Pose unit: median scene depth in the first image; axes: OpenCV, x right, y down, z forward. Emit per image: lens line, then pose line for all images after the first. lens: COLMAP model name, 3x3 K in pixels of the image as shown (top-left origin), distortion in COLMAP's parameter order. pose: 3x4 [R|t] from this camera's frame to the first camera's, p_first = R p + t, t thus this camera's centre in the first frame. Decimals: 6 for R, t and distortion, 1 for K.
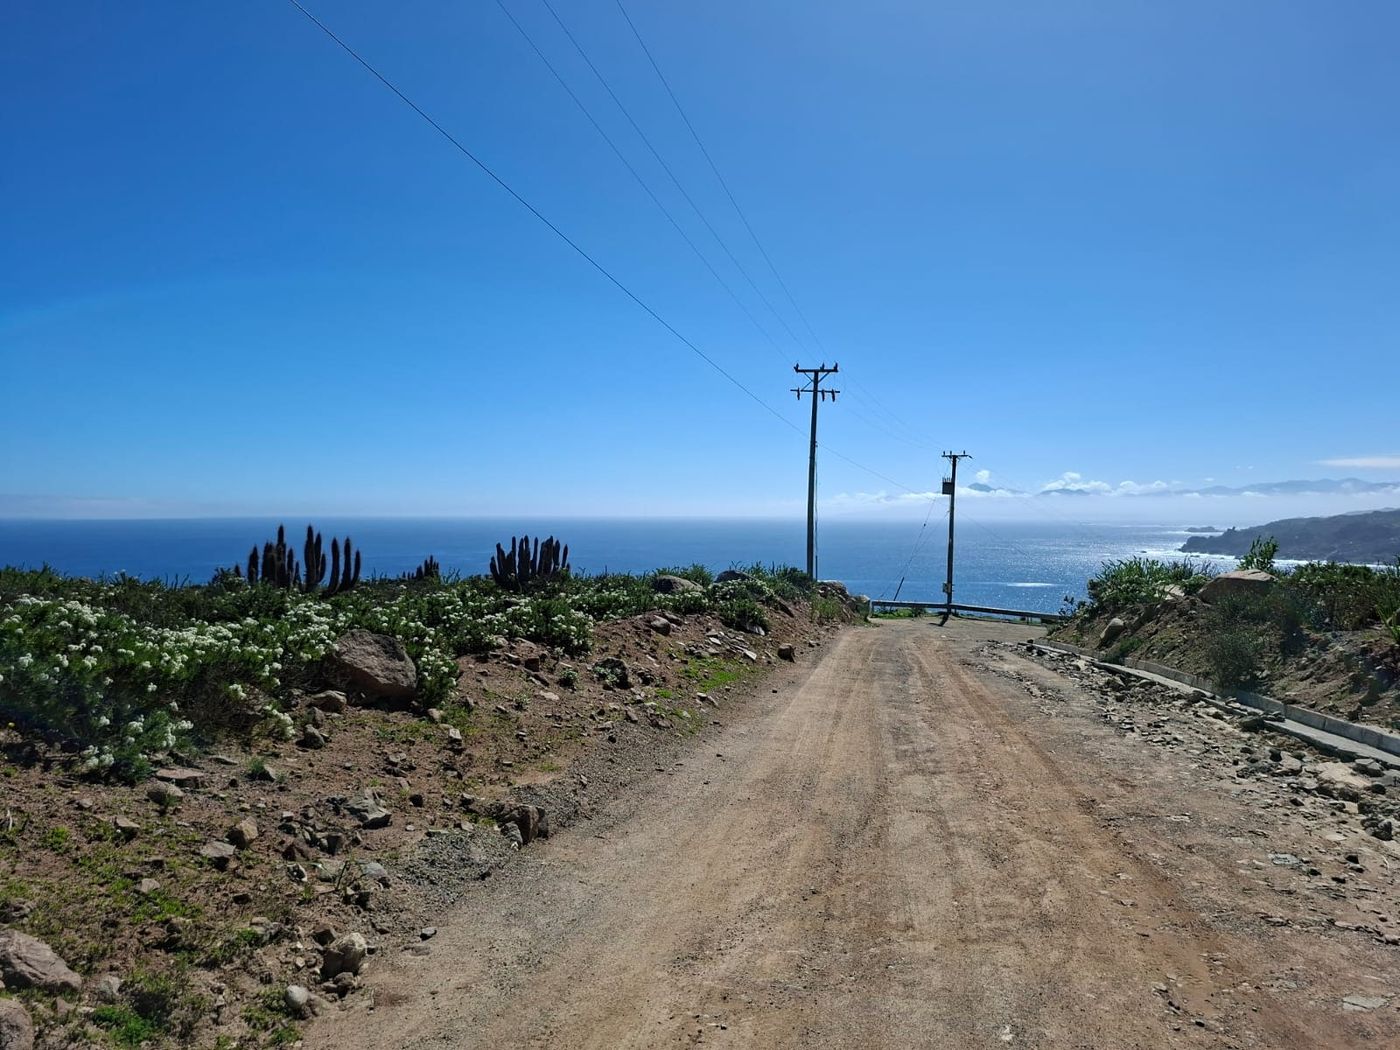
lens RADIAL K [[1020.5, 0, 700.0], [0, 1020.5, 525.0], [0, 0, 1]] dist [0.058082, -0.058835]
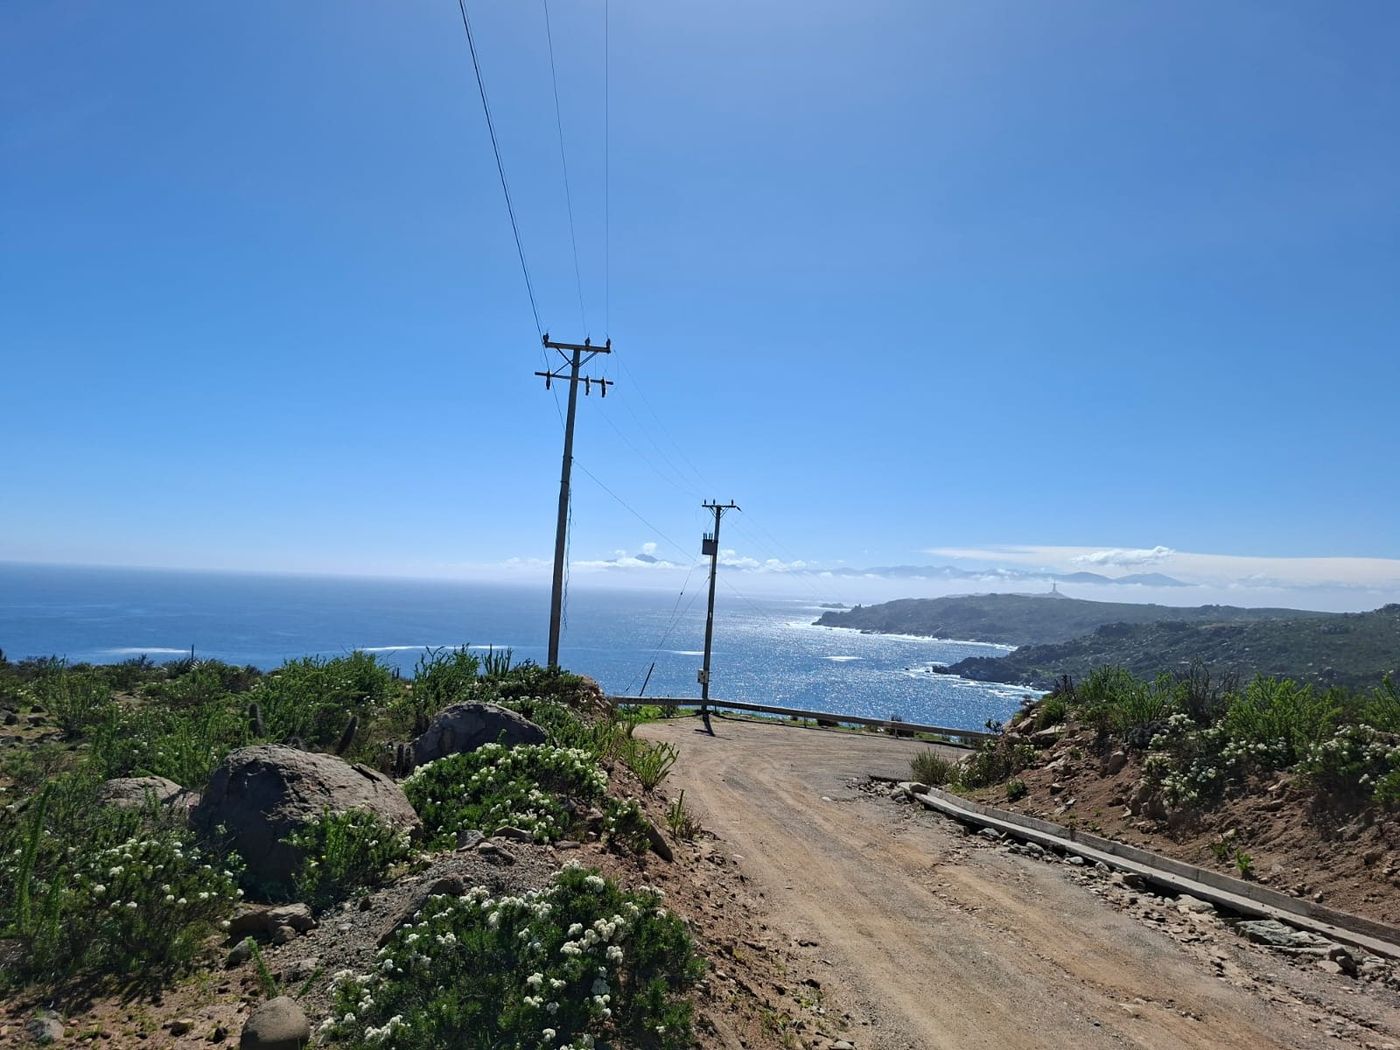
lens RADIAL K [[1020.5, 0, 700.0], [0, 1020.5, 525.0], [0, 0, 1]] dist [0.058082, -0.058835]
pose [[0.949085, 0.055809, 0.310036, -0.016594], [-0.035900, 0.996932, -0.069560, 0.004393], [-0.312967, 0.054889, 0.948177, 1.170027]]
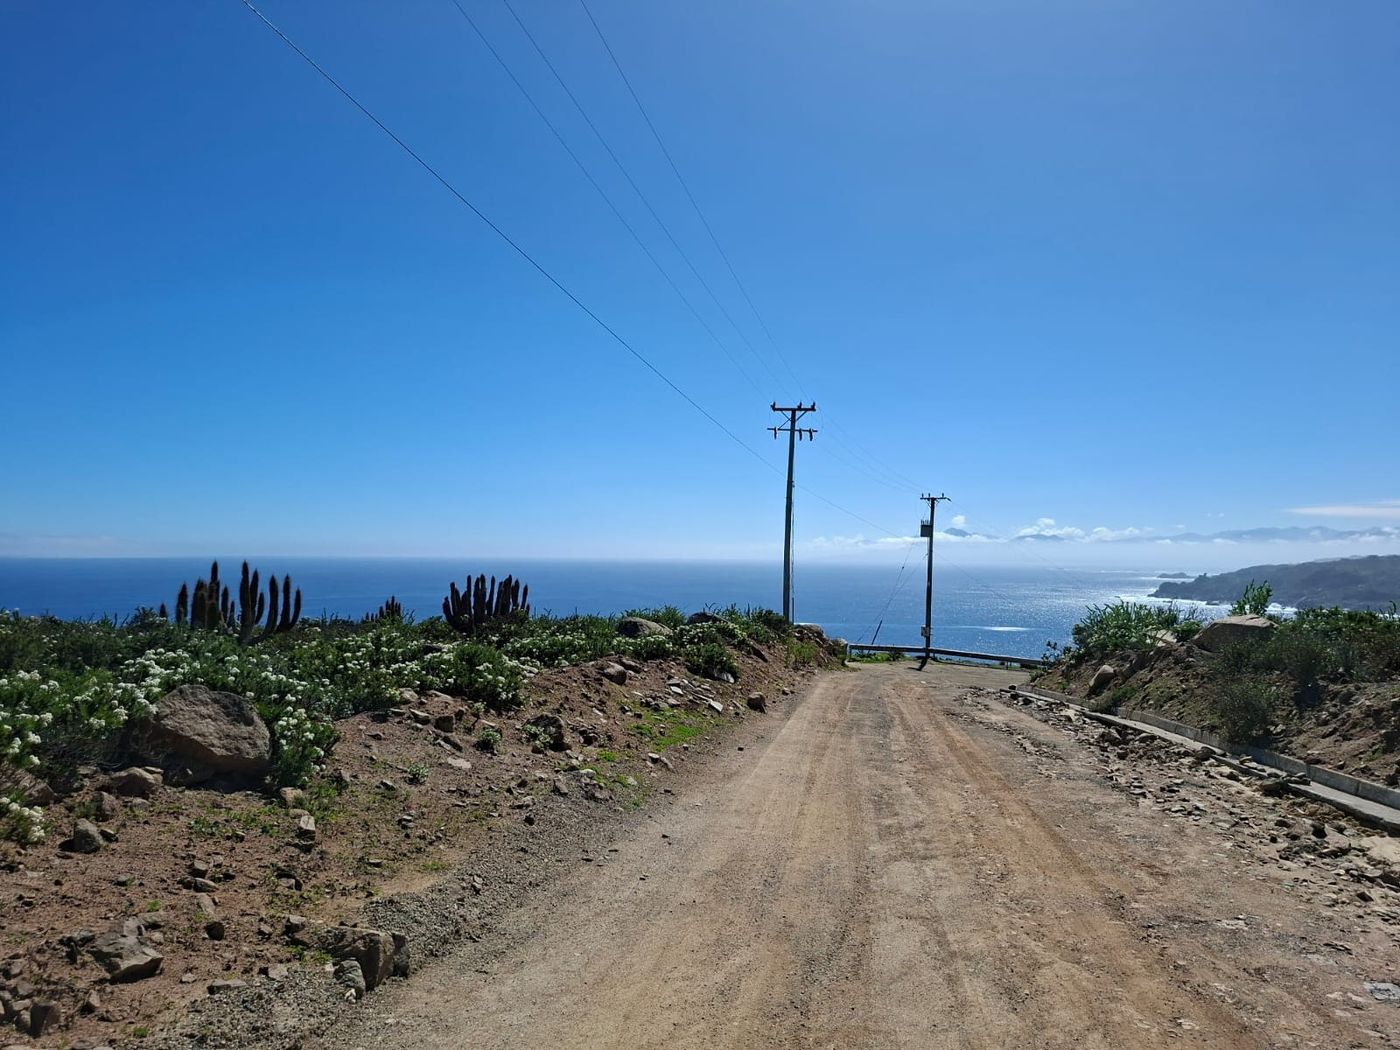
lens RADIAL K [[1004.6, 0, 693.5], [0, 1004.6, 551.1], [0, 0, 1]] dist [0.075467, -0.092940]
pose [[0.999905, 0.005573, 0.012631, 0.019860], [-0.005355, 0.999837, -0.017253, 0.006284], [-0.012725, 0.017184, 0.999771, 0.120894]]
